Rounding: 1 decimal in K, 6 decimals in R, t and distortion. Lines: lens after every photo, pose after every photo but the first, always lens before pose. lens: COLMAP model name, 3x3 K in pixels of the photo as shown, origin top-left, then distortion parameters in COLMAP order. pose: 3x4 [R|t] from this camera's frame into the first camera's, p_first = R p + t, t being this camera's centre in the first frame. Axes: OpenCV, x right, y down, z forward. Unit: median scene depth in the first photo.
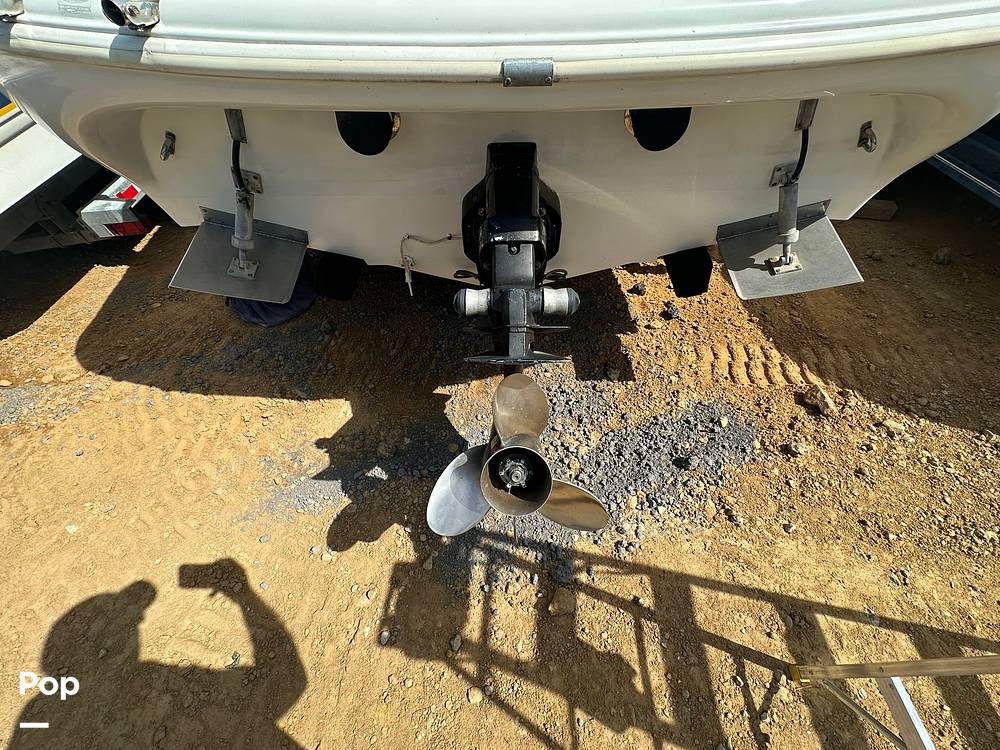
lens RADIAL K [[404.1, 0, 501.2], [0, 404.1, 375.8], [0, 0, 1]] dist [-0.004426, 0.000825]
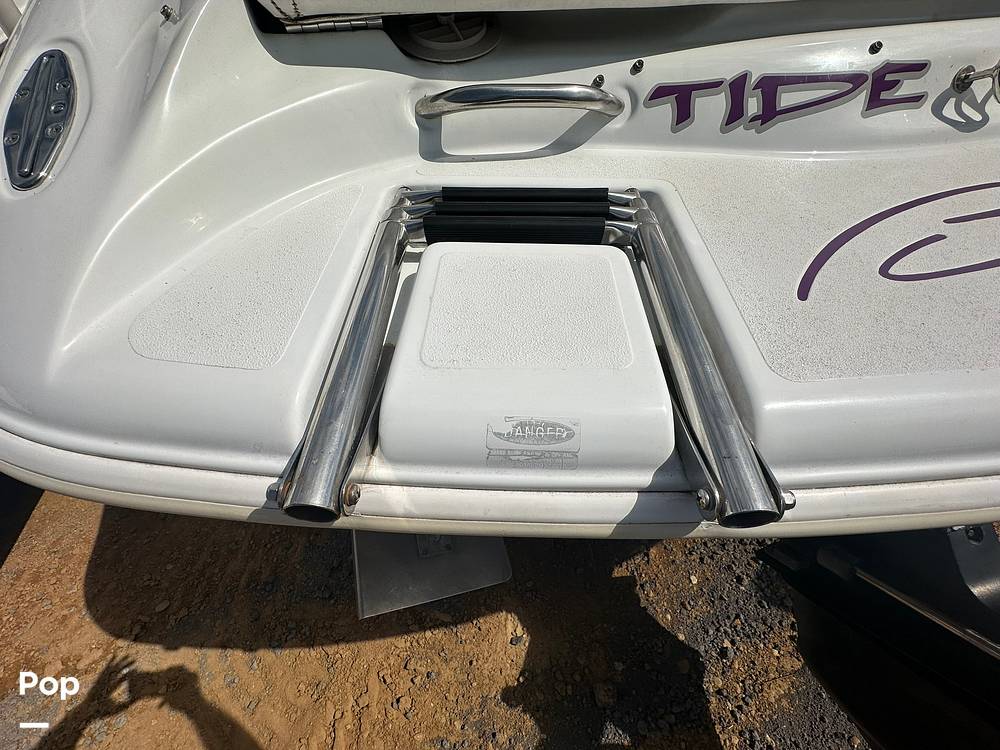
lens RADIAL K [[404.1, 0, 500.4], [0, 404.1, 374.7], [0, 0, 1]] dist [-0.004426, 0.000825]
pose [[0.977128, -0.166653, 0.132092, -0.394945], [0.171635, 0.984785, -0.027197, -0.346294], [-0.125550, 0.049246, 0.990864, 0.201792]]
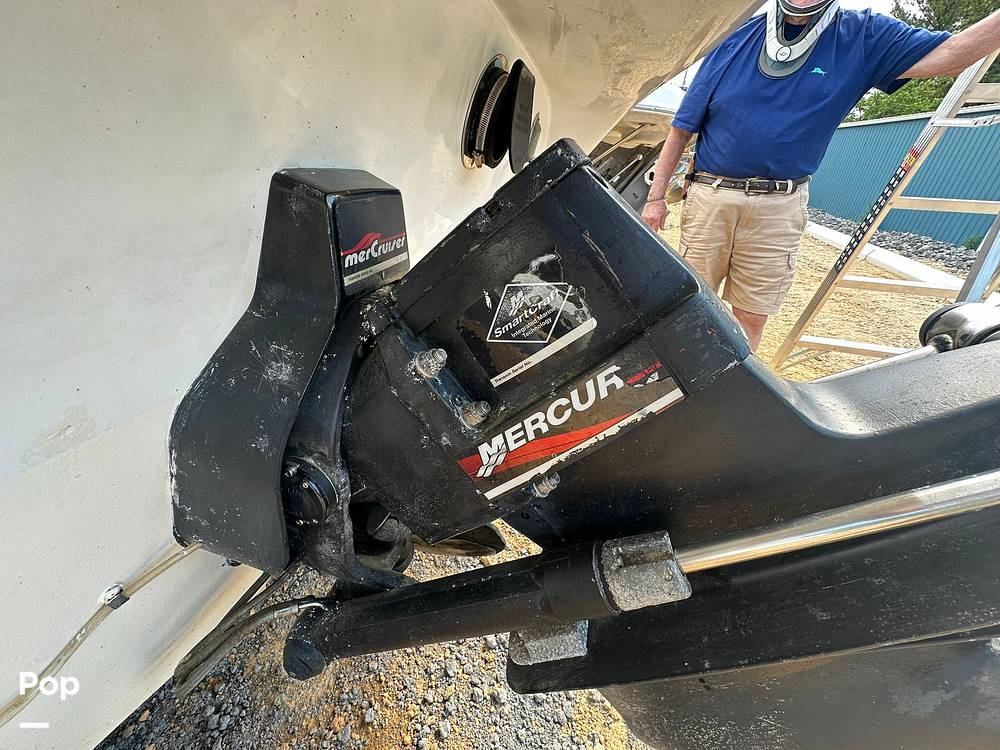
lens RADIAL K [[404.1, 0, 498.9], [0, 404.1, 379.7], [0, 0, 1]] dist [-0.004426, 0.000825]
pose [[0.262238, -0.424732, 0.866507, -0.167233], [0.674560, 0.722791, 0.150140, -0.239704], [-0.690072, 0.545139, 0.476050, 0.490816]]
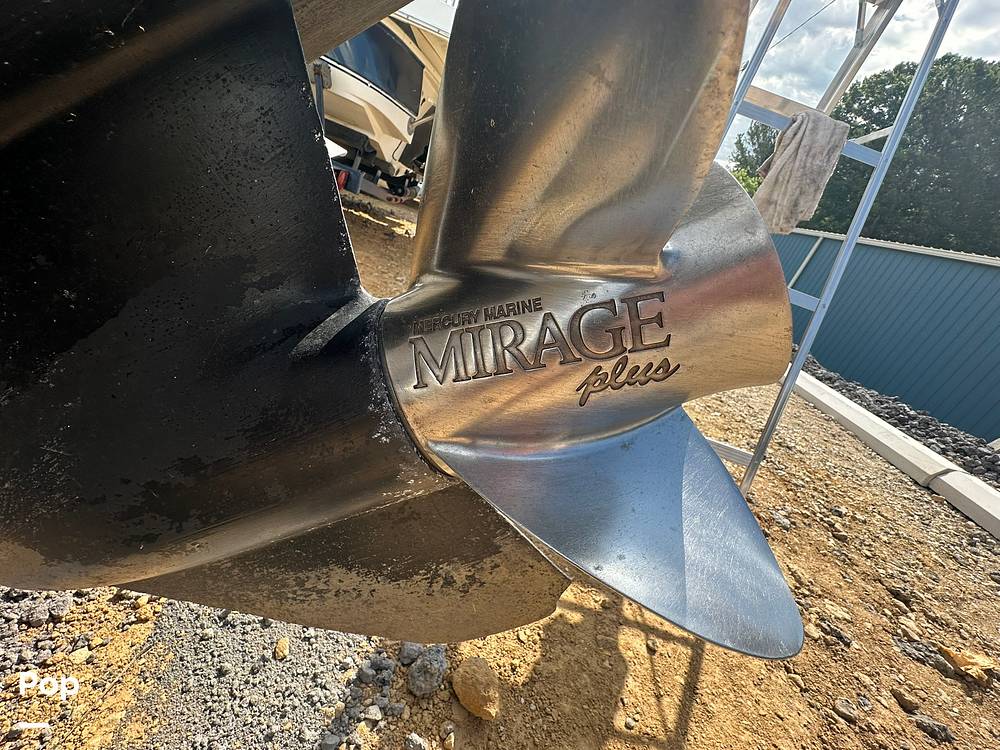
lens RADIAL K [[404.1, 0, 499.1], [0, 404.1, 377.3], [0, 0, 1]] dist [-0.004426, 0.000825]
pose [[0.046710, -0.372156, 0.926994, -0.112023], [0.477348, 0.823506, 0.306556, 0.056537], [-0.877472, 0.428180, 0.216114, 0.433819]]
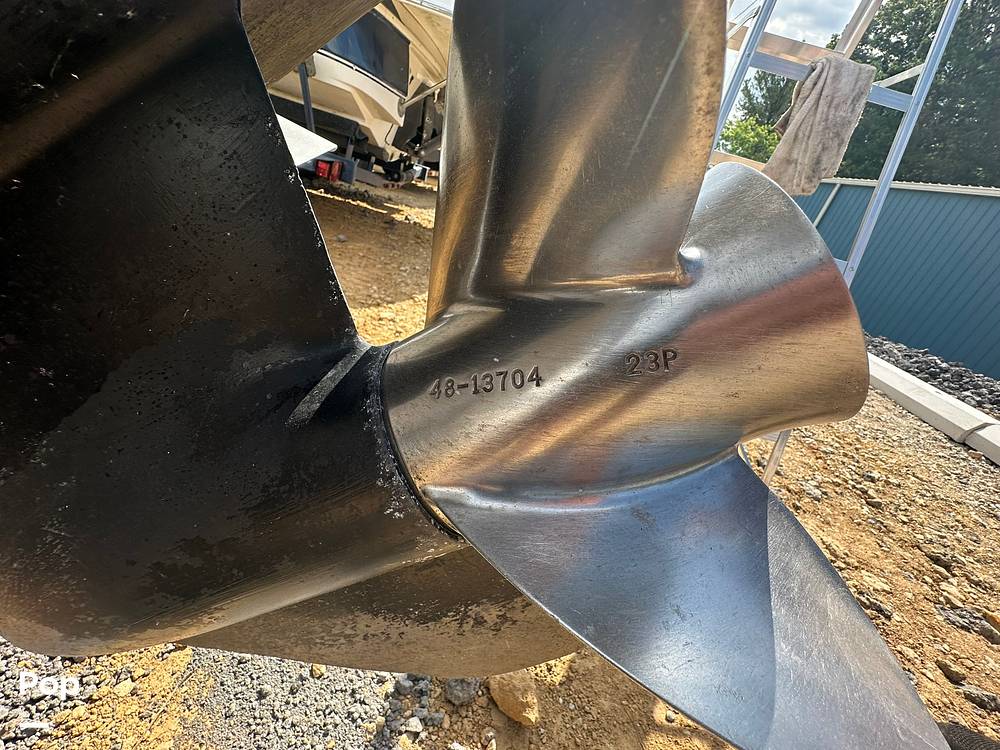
lens RADIAL K [[404.1, 0, 499.4], [0, 404.1, 375.0], [0, 0, 1]] dist [-0.004426, 0.000825]
pose [[0.045131, -0.423030, 0.904991, -0.091293], [0.546511, 0.768785, 0.332107, 0.043092], [-0.836235, 0.479599, 0.265886, 0.428273]]
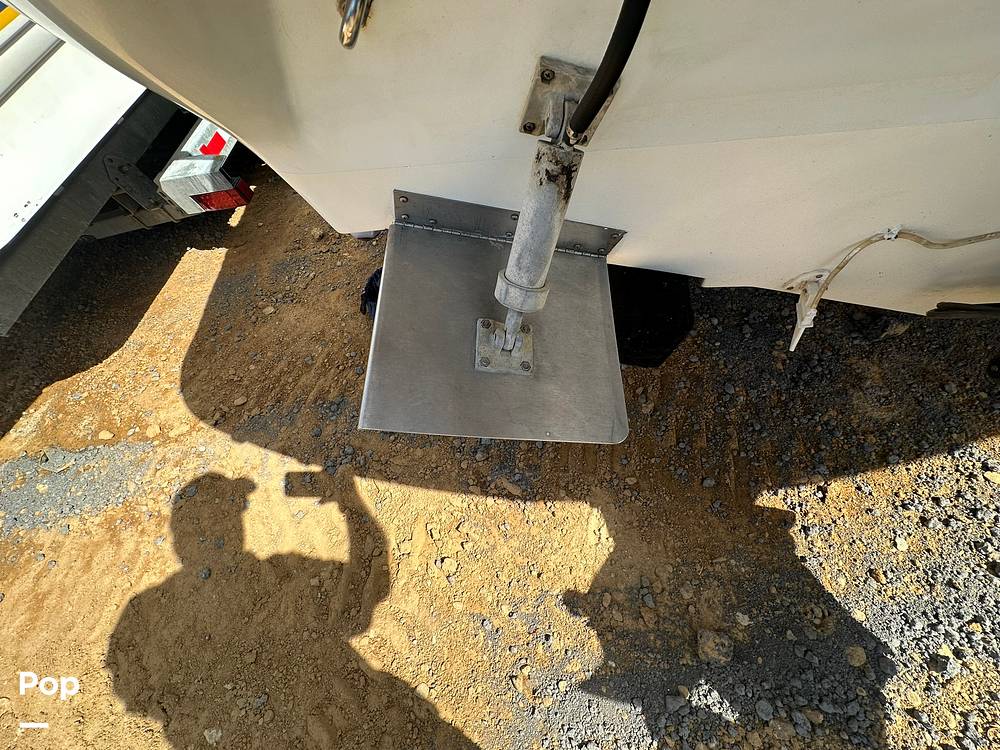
lens RADIAL K [[404.1, 0, 498.6], [0, 404.1, 375.3], [0, 0, 1]] dist [-0.004426, 0.000825]
pose [[0.986772, 0.014081, -0.161499, -0.398992], [0.012913, 0.986227, 0.164892, -0.209972], [0.161596, -0.164796, 0.973000, 0.414672]]
